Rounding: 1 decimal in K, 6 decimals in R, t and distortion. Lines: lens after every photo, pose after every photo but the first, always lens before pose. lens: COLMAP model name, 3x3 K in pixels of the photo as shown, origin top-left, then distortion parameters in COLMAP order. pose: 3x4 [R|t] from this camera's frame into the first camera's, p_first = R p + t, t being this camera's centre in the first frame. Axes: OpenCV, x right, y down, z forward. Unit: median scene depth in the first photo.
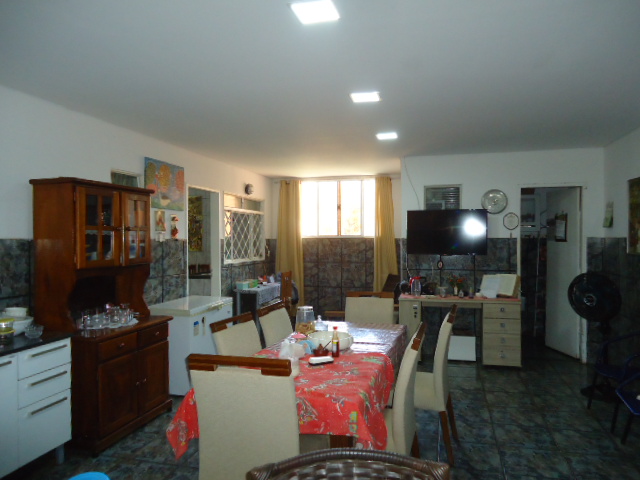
lens RADIAL K [[471.7, 0, 320.9], [0, 471.7, 238.6], [0, 0, 1]] dist [-0.000140, -0.005175]
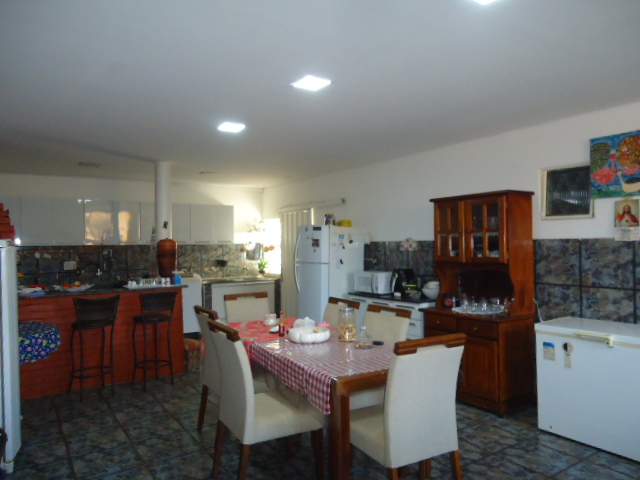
lens RADIAL K [[471.7, 0, 331.3], [0, 471.7, 247.0], [0, 0, 1]] dist [-0.000140, -0.005175]
pose [[-0.636498, 0.011210, -0.771197, 0.348994], [0.011982, 0.999917, 0.004646, 0.005168], [0.771185, -0.006283, -0.636580, 0.737659]]
